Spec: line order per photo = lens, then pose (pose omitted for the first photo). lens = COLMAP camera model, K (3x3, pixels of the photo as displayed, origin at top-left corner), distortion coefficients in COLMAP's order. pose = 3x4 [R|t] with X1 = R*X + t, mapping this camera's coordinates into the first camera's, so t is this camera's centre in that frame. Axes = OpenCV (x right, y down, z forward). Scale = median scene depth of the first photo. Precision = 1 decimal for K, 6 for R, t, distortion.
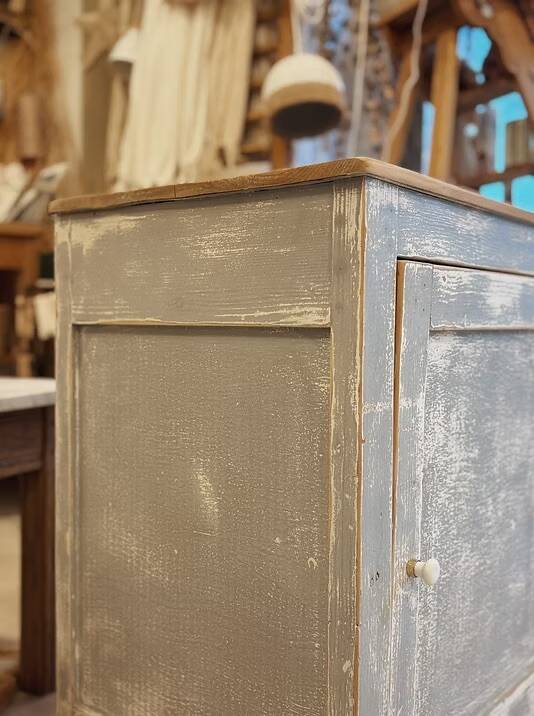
lens RADIAL K [[785.0, 0, 267.0], [0, 785.0, 358.0], [0, 0, 1]] dist [0.150316, -0.498443]
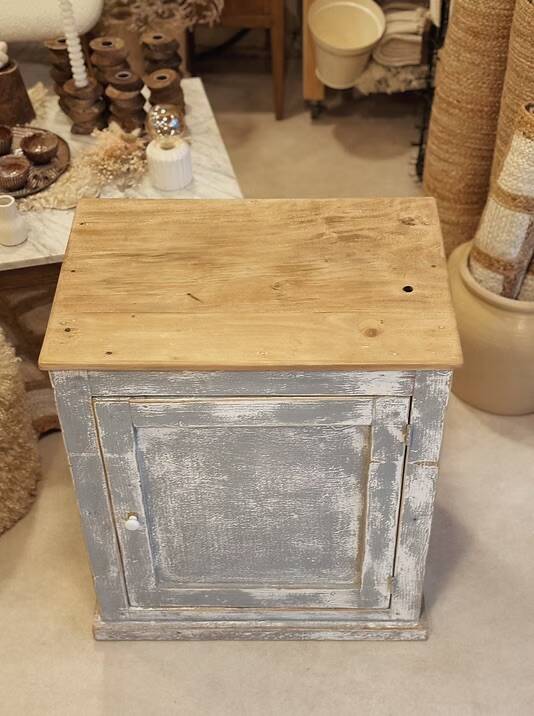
lens RADIAL K [[1078.3, 0, 271.6], [0, 1078.3, 355.1], [0, 0, 1]] dist [0.259981, -1.031233]
pose [[0.613315, 0.529302, -0.586245, 1.464014], [-0.017401, 0.751110, 0.659948, -1.480619], [0.789647, -0.394555, 0.469878, 0.198143]]
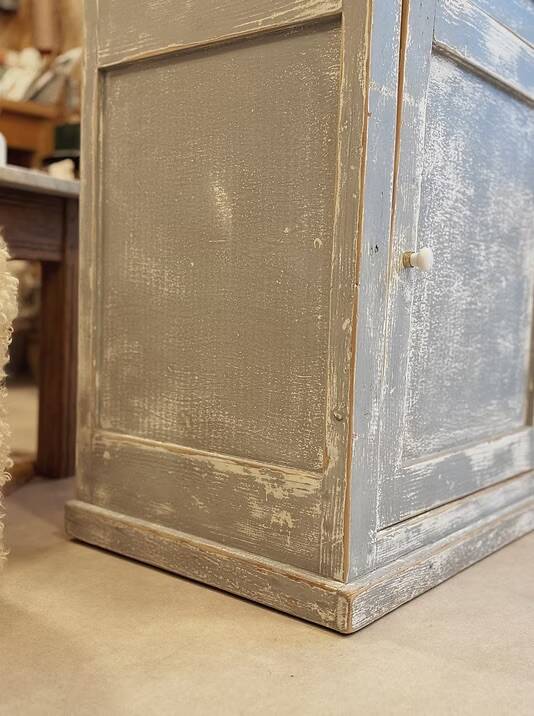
lens RADIAL K [[785.0, 0, 267.0], [0, 785.0, 358.0], [0, 0, 1]] dist [0.150316, -0.498443]
pose [[0.999644, 0.026607, -0.002142, -0.006059], [-0.026519, 0.999076, 0.033834, 0.328517], [0.003041, -0.033765, 0.999425, -0.089080]]
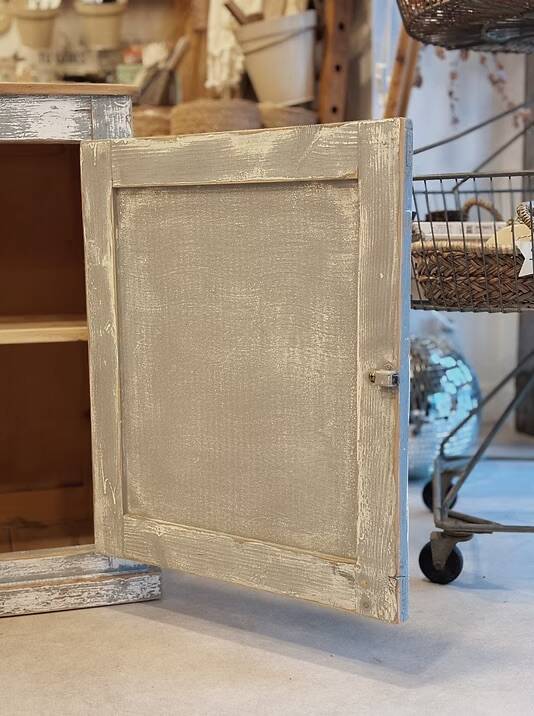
lens RADIAL K [[1078.8, 0, 264.4], [0, 1078.8, 360.6], [0, 0, 1]] dist [0.265338, -1.107381]
pose [[0.798929, 0.044815, -0.599754, 1.814088], [0.003432, 0.996864, 0.079060, 0.091781], [0.601416, -0.065221, 0.796269, 0.024770]]
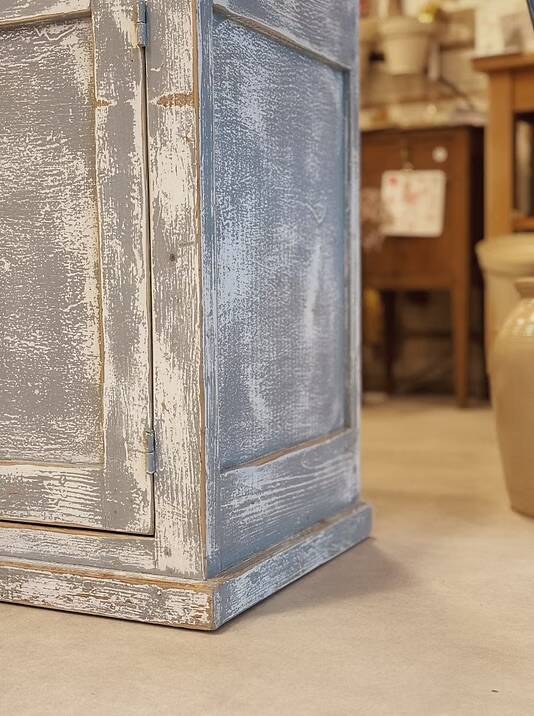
lens RADIAL K [[1078.8, 0, 264.4], [0, 1078.8, 360.6], [0, 0, 1]] dist [0.265338, -1.107381]
pose [[0.213506, 0.050778, -0.975621, 1.750431], [-0.032840, 0.998457, 0.044779, 0.290455], [0.976390, 0.022478, 0.214844, 1.180193]]
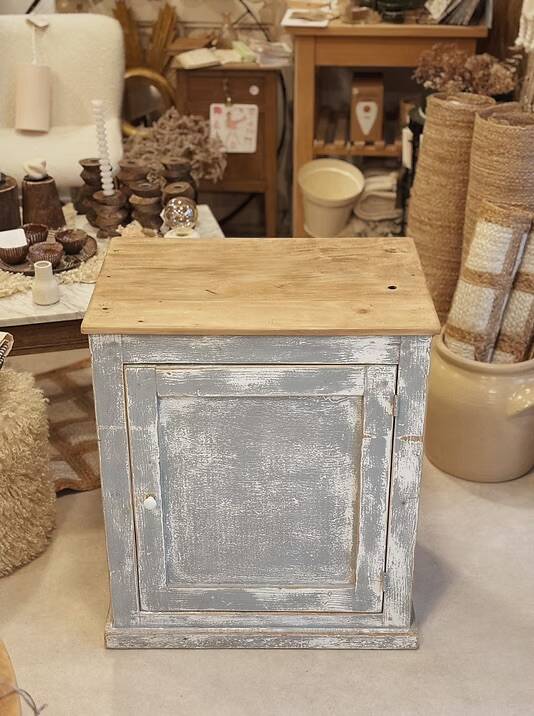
lens RADIAL K [[1078.8, 0, 264.4], [0, 1078.8, 360.6], [0, 0, 1]] dist [0.265338, -1.107381]
pose [[0.619393, 0.363204, -0.696014, 1.927638], [-0.029887, 0.896816, 0.441393, -1.141622], [0.784512, -0.252594, 0.566336, -0.227586]]
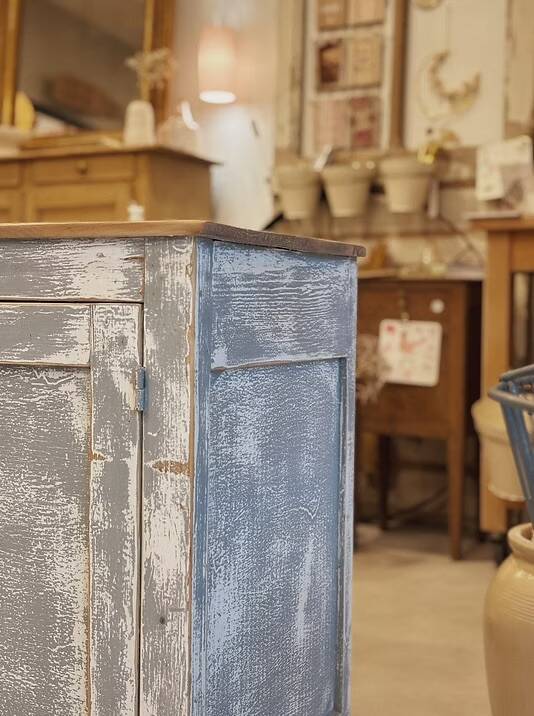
lens RADIAL K [[1078.8, 0, 264.4], [0, 1078.8, 360.6], [0, 0, 1]] dist [0.265338, -1.107381]
pose [[0.215097, 0.038655, -0.975827, 1.733046], [-0.057848, 0.997966, 0.026781, -0.099684], [0.974878, 0.050689, 0.216895, 1.170653]]
